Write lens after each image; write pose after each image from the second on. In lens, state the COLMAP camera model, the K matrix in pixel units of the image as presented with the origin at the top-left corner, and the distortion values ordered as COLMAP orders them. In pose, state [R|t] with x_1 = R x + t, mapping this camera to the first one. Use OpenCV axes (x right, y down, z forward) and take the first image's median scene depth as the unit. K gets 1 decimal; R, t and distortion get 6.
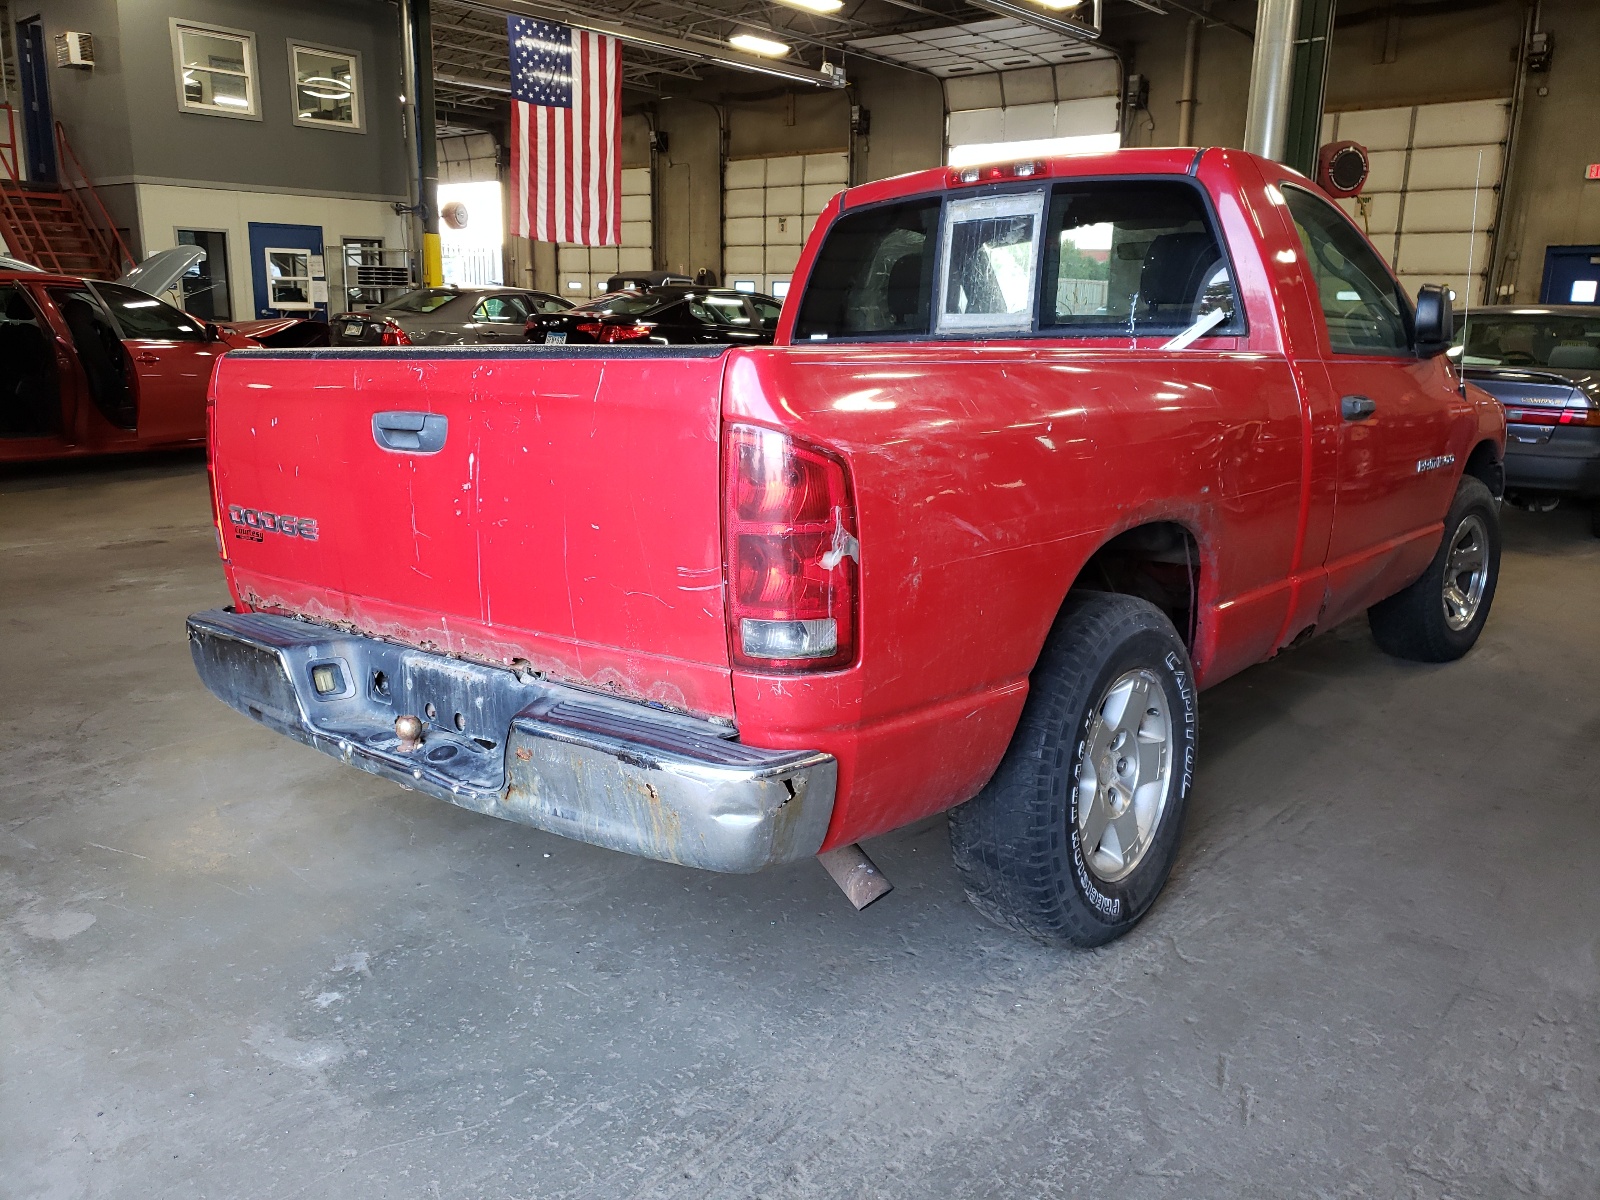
lens RADIAL K [[1256.9, 0, 791.9], [0, 1256.9, 595.5], [0, 0, 1]] dist [0.012401, 0.009355]
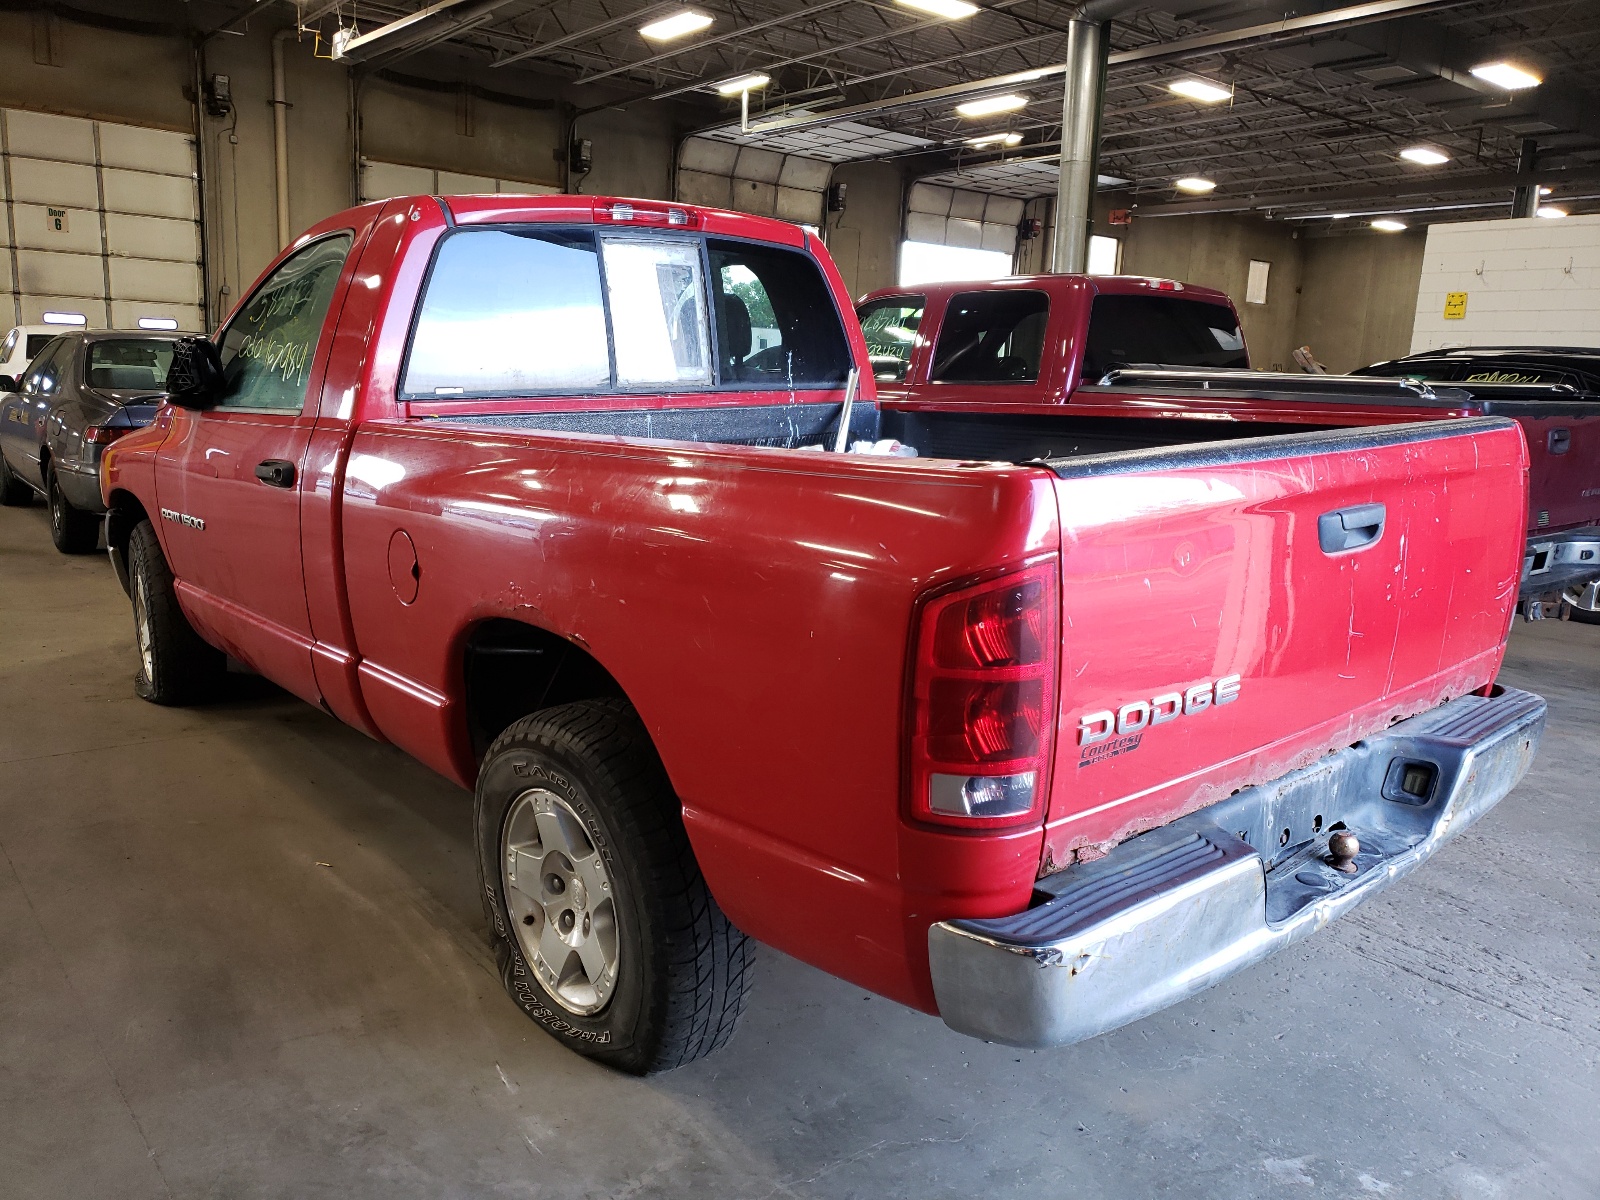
lens RADIAL K [[1256.9, 0, 790.9], [0, 1256.9, 606.8], [0, 0, 1]] dist [0.012401, 0.009355]
pose [[0.144382, -0.206840, 0.967663, -0.499685], [0.200384, 0.963760, 0.176107, -0.127236], [-0.969020, 0.168478, 0.180597, 0.486613]]
